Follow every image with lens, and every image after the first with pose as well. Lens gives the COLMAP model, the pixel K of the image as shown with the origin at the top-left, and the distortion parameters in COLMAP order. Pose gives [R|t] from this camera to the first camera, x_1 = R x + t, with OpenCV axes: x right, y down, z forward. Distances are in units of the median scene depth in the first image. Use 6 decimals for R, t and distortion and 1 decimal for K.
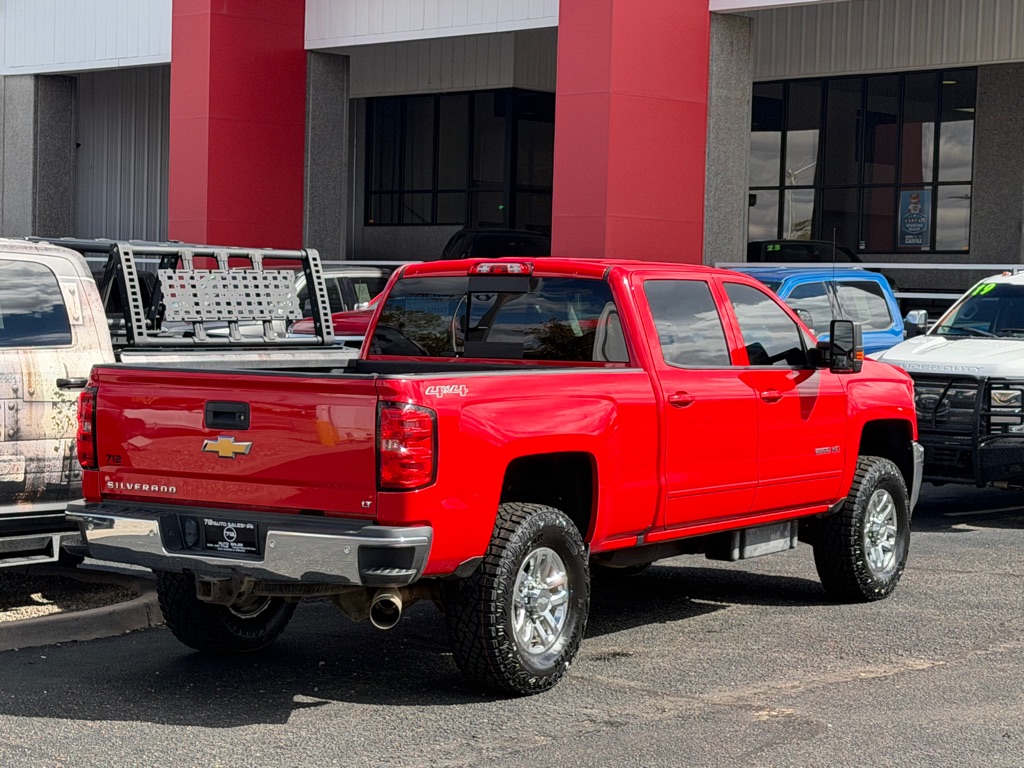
lens RADIAL K [[2332.2, 0, 514.5], [0, 2332.2, 409.5], [0, 0, 1]] dist [0.105719, 0.506661]
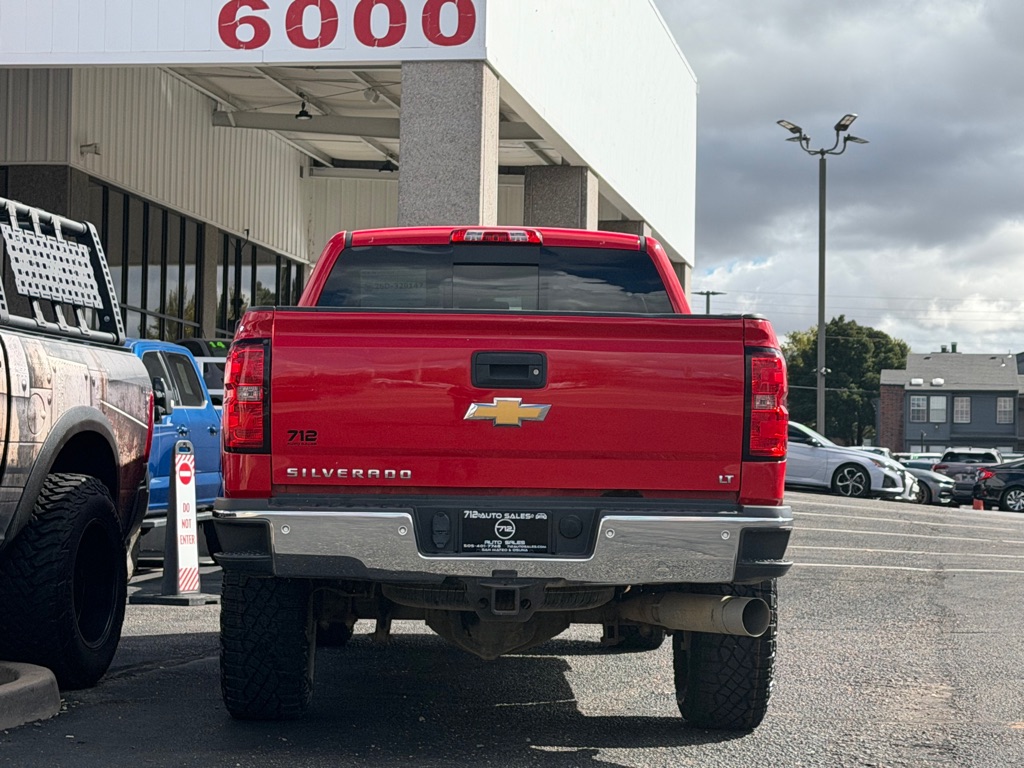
lens RADIAL K [[2332.2, 0, 514.5], [0, 2332.2, 409.5], [0, 0, 1]] dist [0.105719, 0.506661]
pose [[0.829629, 0.014661, 0.558122, -0.456366], [0.026684, 0.997472, -0.065866, 0.054744], [-0.557676, 0.069537, 0.827141, 0.319635]]
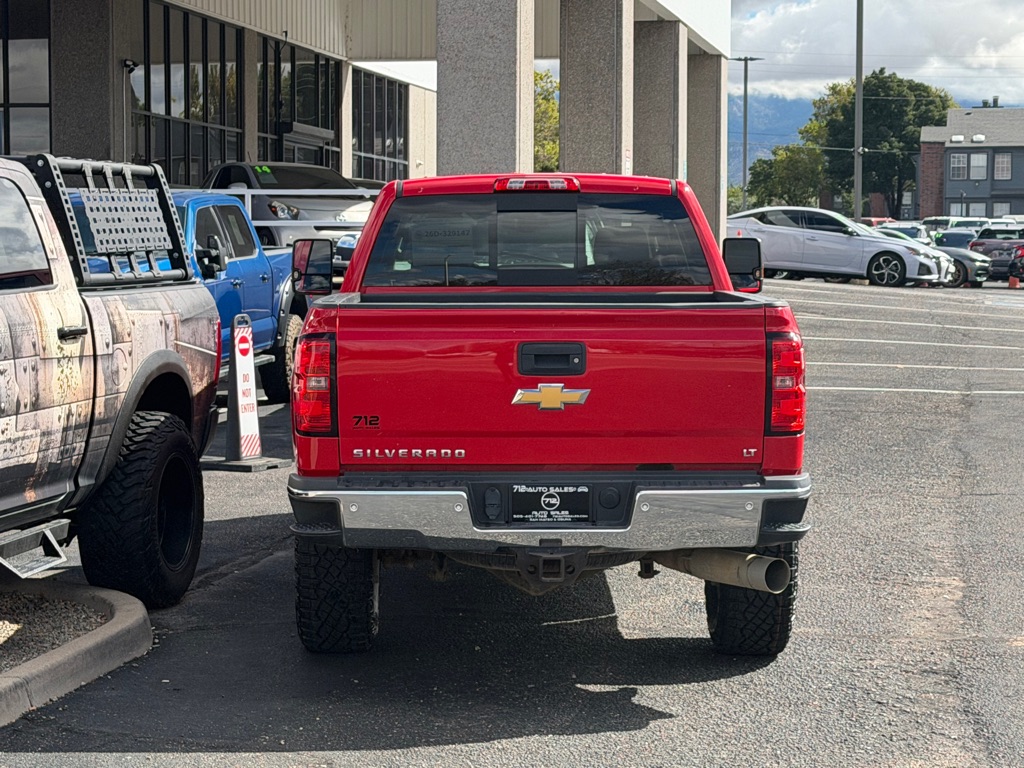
lens RADIAL K [[2331.9, 0, 507.3], [0, 2331.9, 404.8], [0, 0, 1]] dist [0.141687, 0.038099]
pose [[0.840275, -0.056812, 0.539176, -0.493388], [0.042401, 0.998335, 0.039113, -0.011934], [-0.540500, -0.010004, 0.841284, 0.262222]]
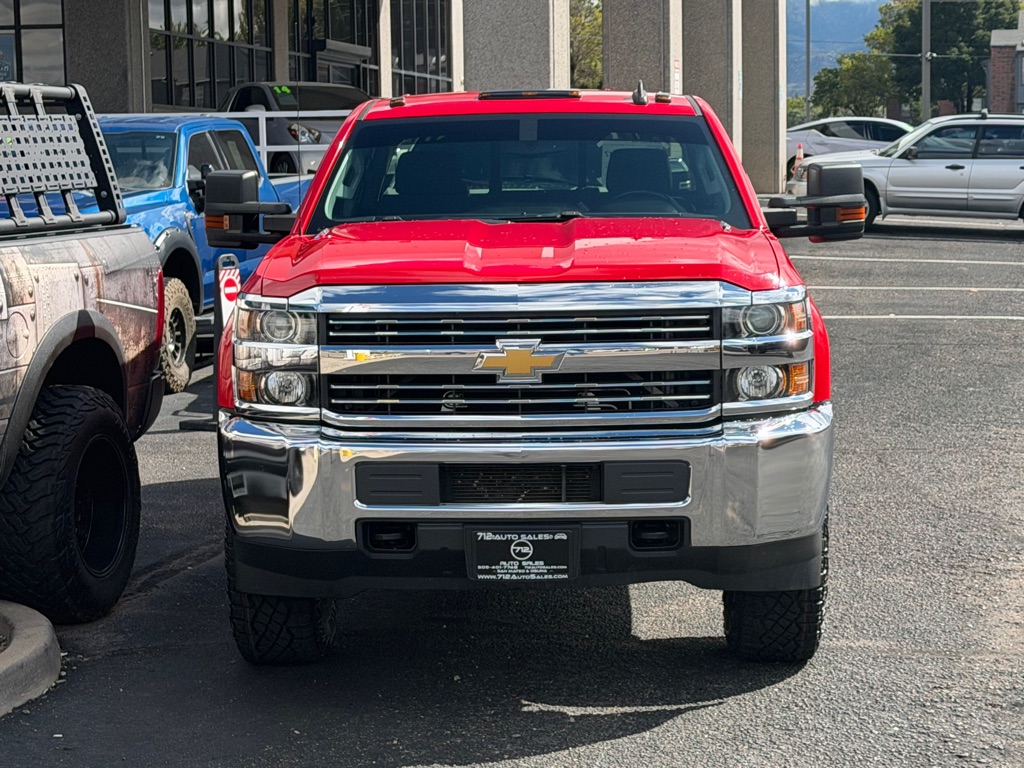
lens RADIAL K [[2331.9, 0, 507.3], [0, 2331.9, 404.8], [0, 0, 1]] dist [0.141687, 0.038099]
pose [[0.854341, -0.090704, 0.511737, -0.388016], [0.062194, 0.995420, 0.072603, -0.019124], [-0.515979, -0.030201, 0.856069, 0.381021]]
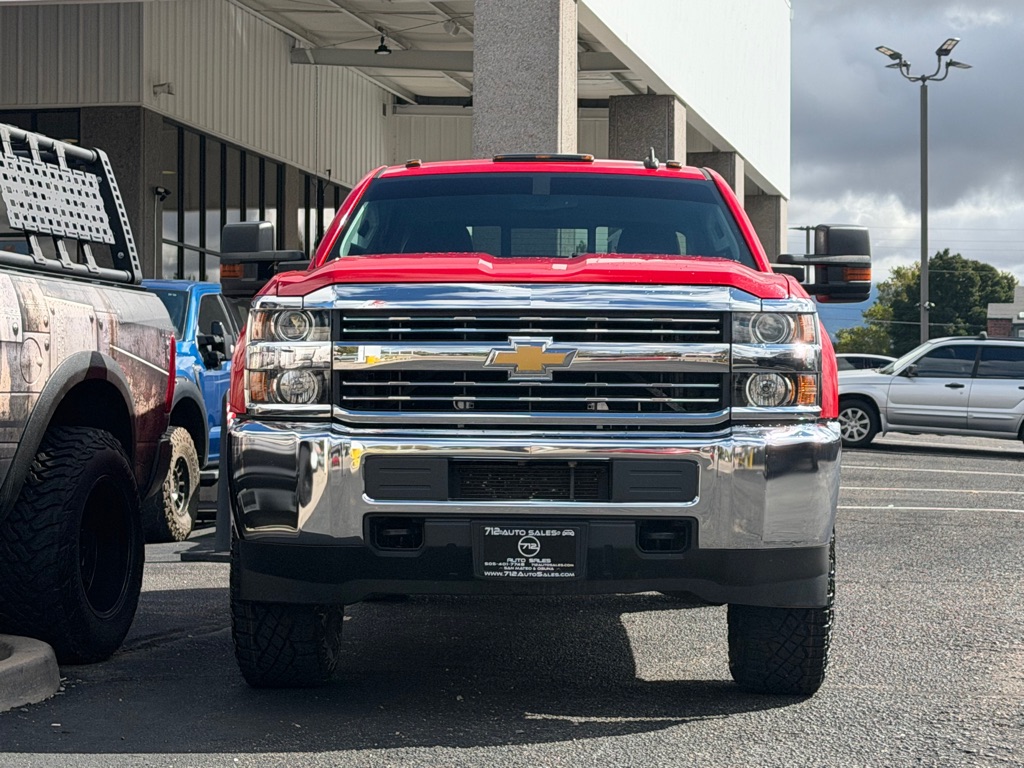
lens RADIAL K [[2331.9, 0, 507.3], [0, 2331.9, 404.8], [0, 0, 1]] dist [0.141687, 0.038099]
pose [[0.855030, -0.010525, 0.518472, -0.396008], [0.039304, 0.998233, -0.044554, 0.050708], [-0.517087, 0.058473, 0.853933, 0.380758]]
